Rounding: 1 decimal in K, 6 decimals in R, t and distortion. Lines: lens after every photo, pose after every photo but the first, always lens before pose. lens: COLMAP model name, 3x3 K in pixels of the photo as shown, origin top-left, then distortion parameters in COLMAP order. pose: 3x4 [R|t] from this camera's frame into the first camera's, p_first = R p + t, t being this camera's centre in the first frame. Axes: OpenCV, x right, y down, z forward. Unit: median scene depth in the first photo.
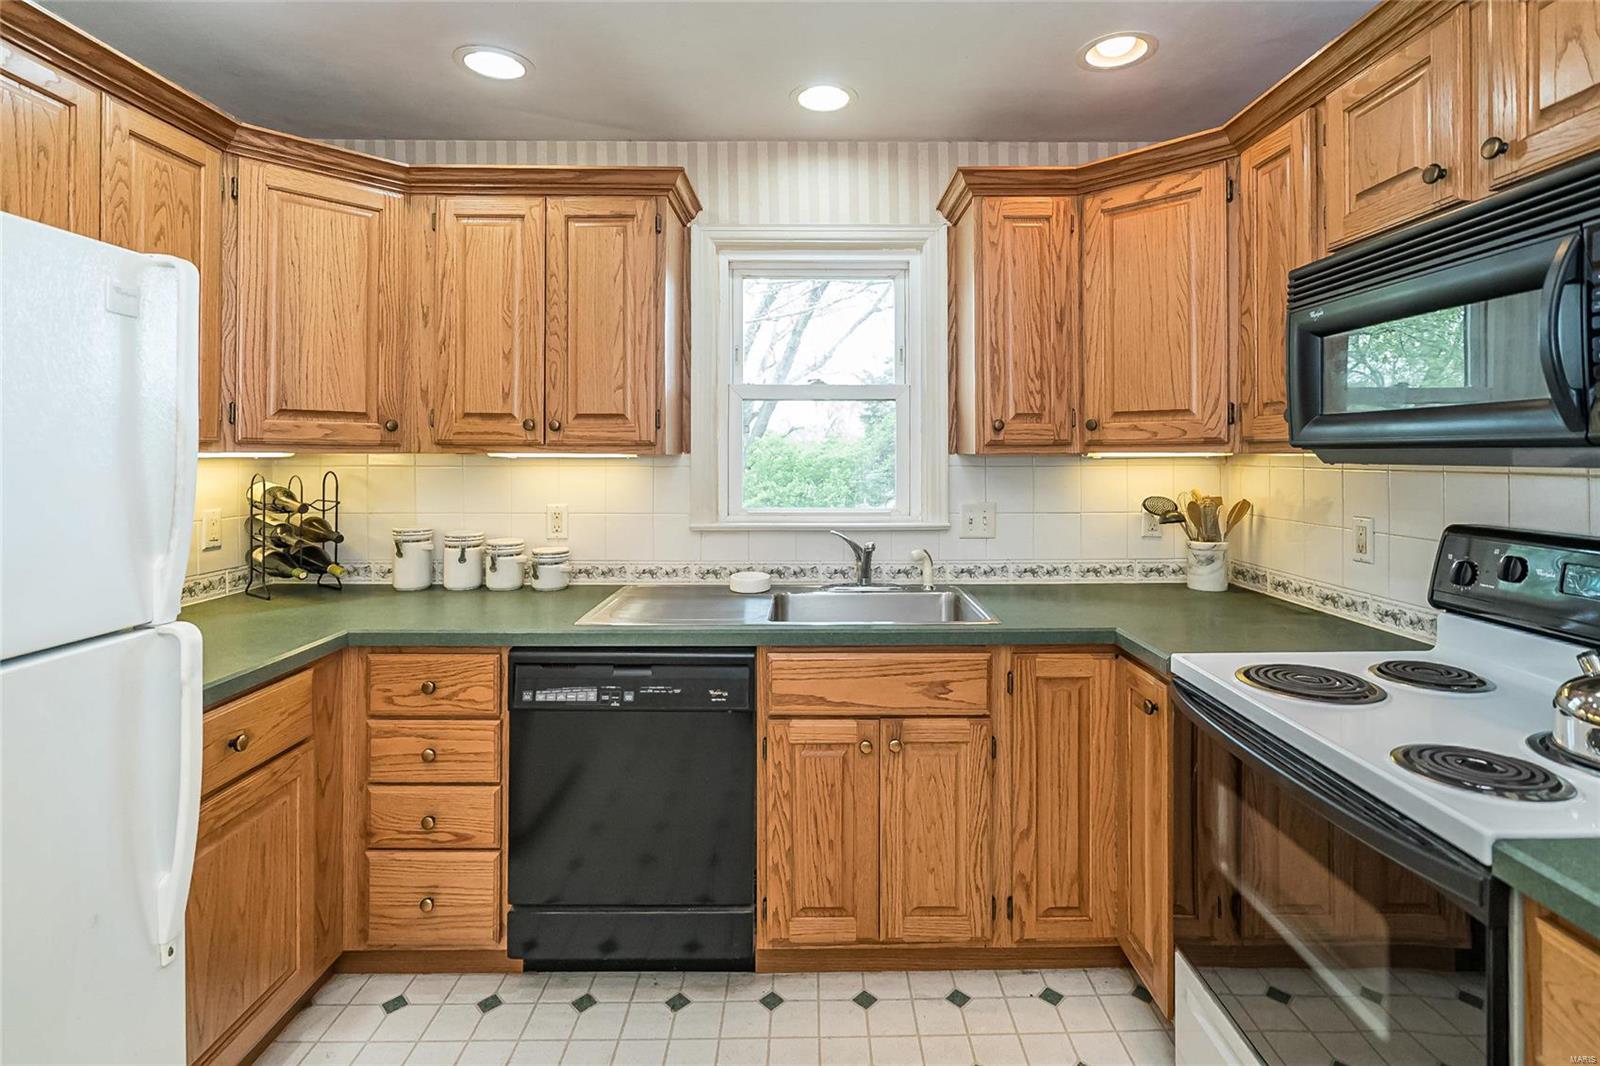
lens RADIAL K [[754.2, 0, 803.2], [0, 754.2, 445.9], [0, 0, 1]] dist [-0.000061, 0.000699]
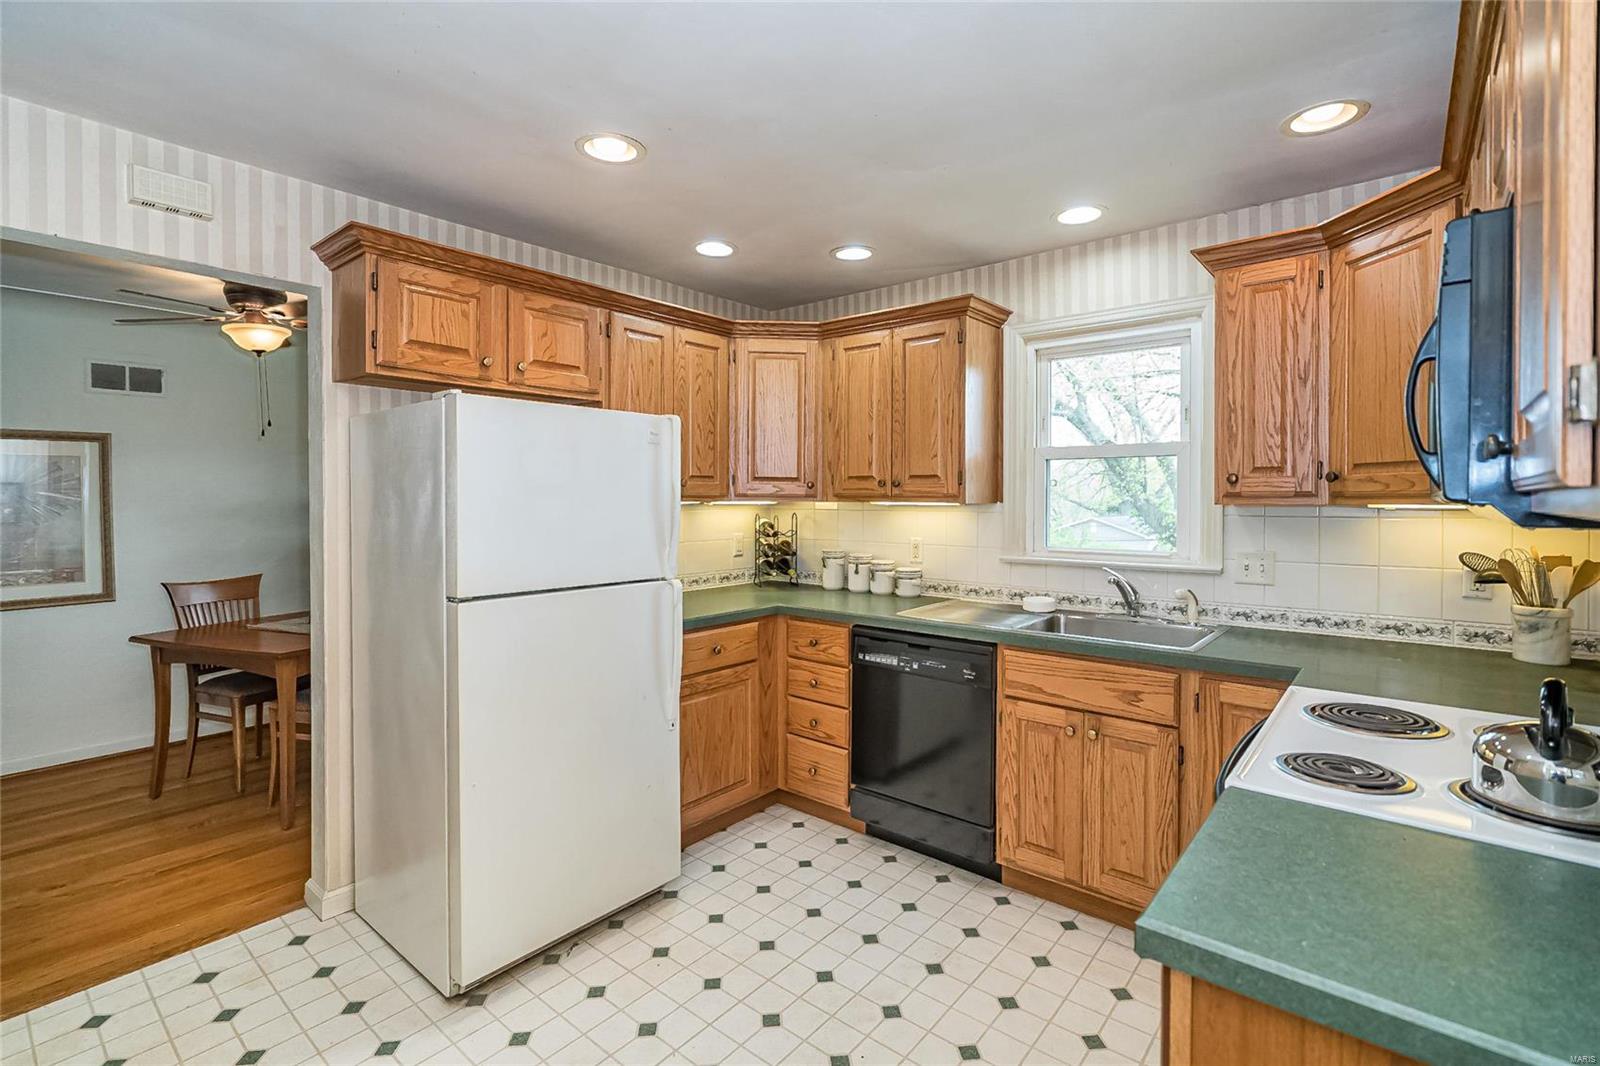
lens RADIAL K [[738.6, 0, 794.3], [0, 738.6, 497.5], [0, 0, 1]] dist [-0.005714, 0.000559]
pose [[0.750042, -0.000419, -0.661390, 0.521119], [0.004031, 0.999984, 0.003938, -0.006965], [0.661378, -0.005619, 0.750032, -0.237035]]
